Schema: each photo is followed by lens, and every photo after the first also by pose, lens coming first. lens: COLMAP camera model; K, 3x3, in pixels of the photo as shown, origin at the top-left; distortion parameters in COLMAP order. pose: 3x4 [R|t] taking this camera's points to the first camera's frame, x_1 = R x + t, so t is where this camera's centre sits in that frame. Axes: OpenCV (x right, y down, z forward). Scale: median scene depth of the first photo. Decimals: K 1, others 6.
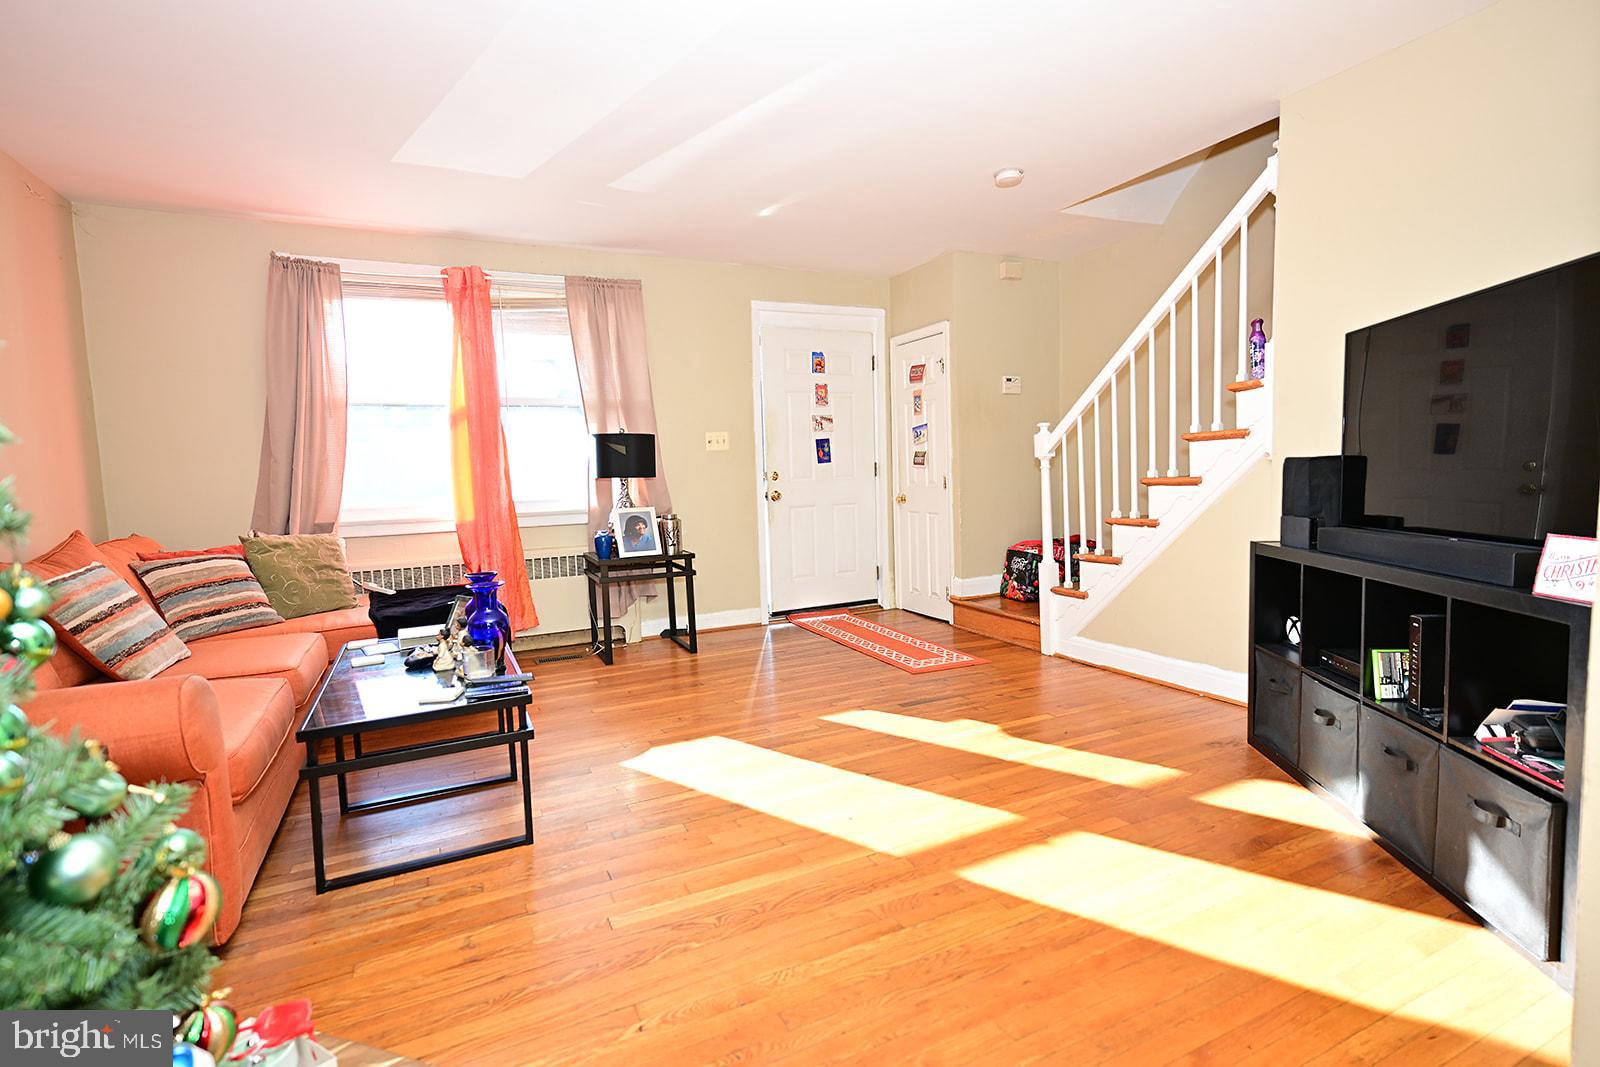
lens RADIAL K [[768.2, 0, 804.4], [0, 768.2, 532.3], [0, 0, 1]] dist [-0.003304, 0.002173]
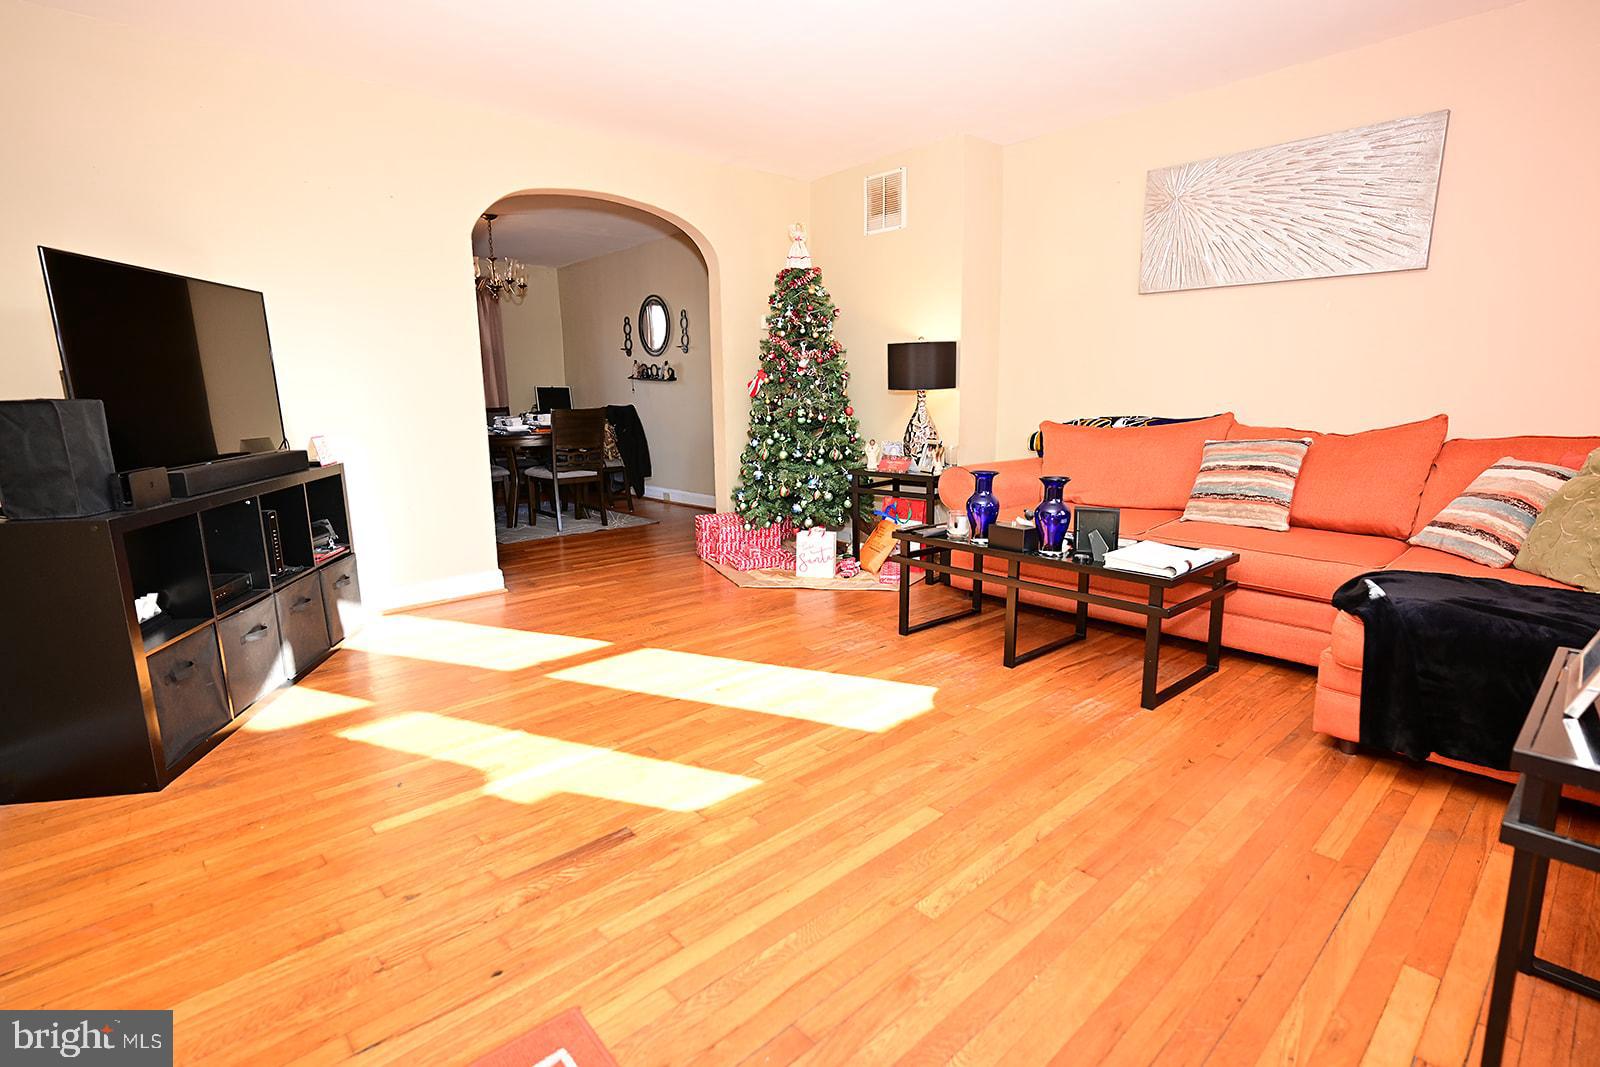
lens RADIAL K [[768.2, 0, 801.2], [0, 768.2, 531.4], [0, 0, 1]] dist [-0.003304, 0.002173]
pose [[-0.959168, 0.092073, -0.267432, 0.163499], [0.018962, 0.964337, 0.263997, -0.148472], [0.282201, 0.248146, -0.926707, 1.811532]]
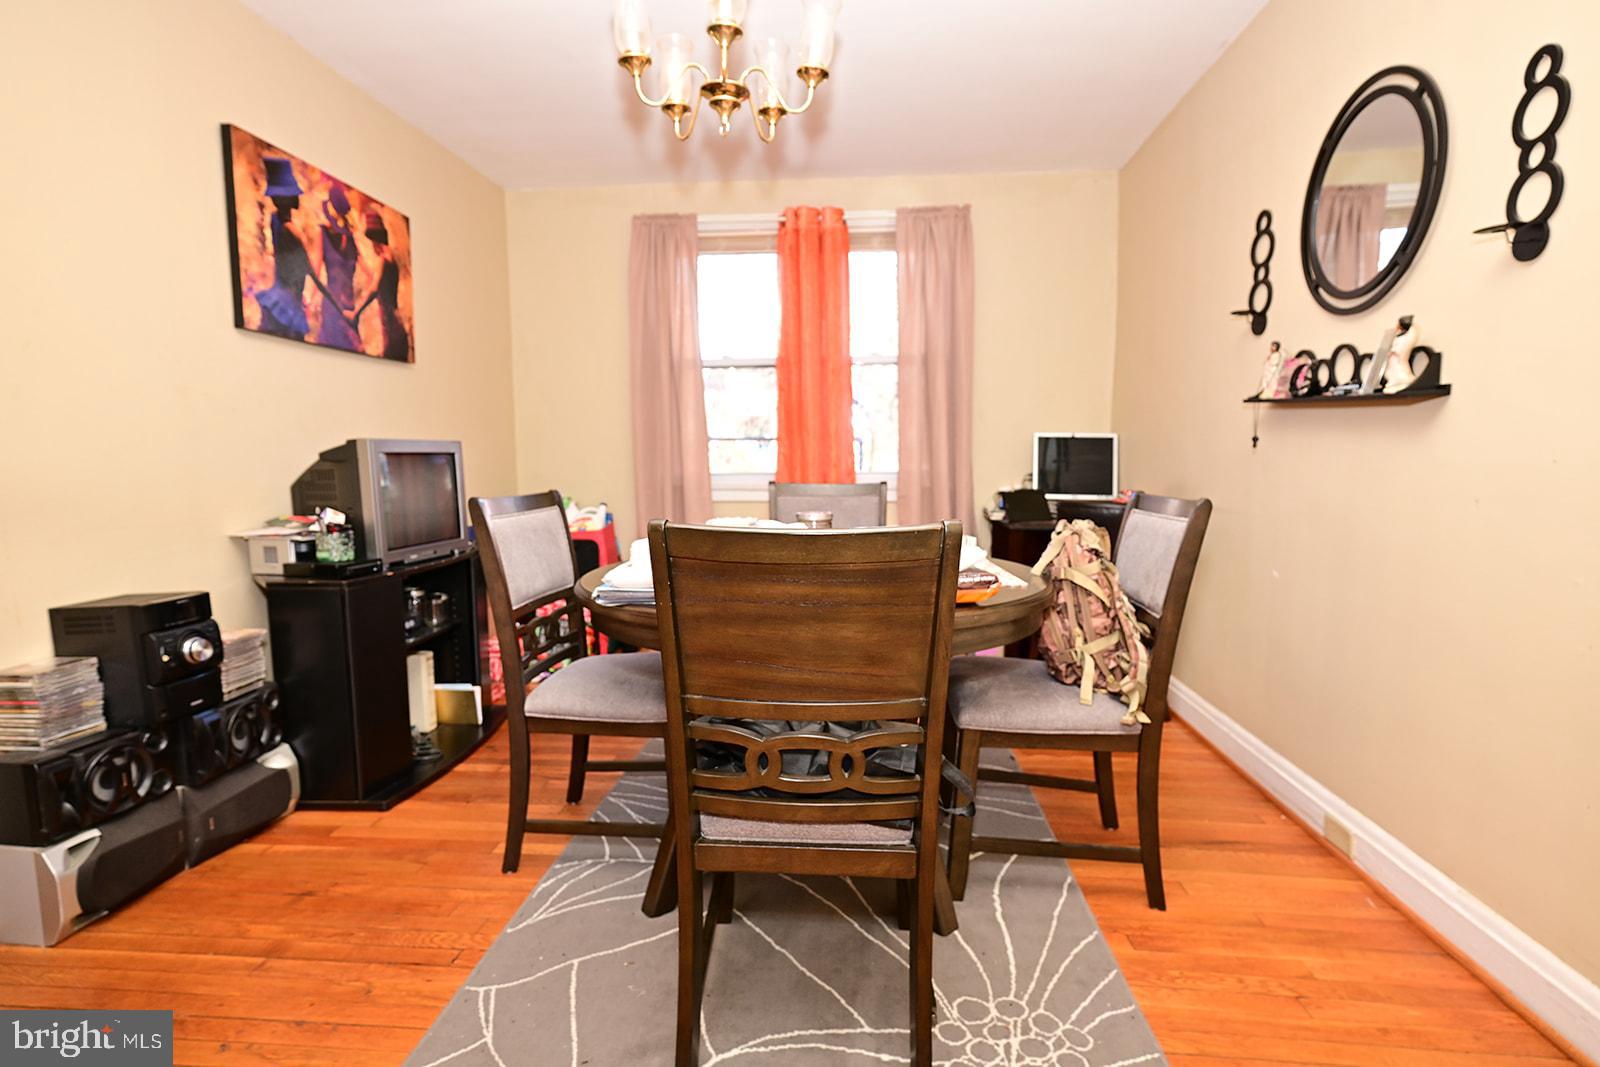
lens RADIAL K [[768.2, 0, 807.1], [0, 768.2, 536.7], [0, 0, 1]] dist [-0.003304, 0.002173]
pose [[-0.860832, -0.021974, 0.508415, 0.069005], [0.067386, 0.985347, 0.156684, -0.074331], [-0.504408, 0.169139, -0.846738, 0.976166]]
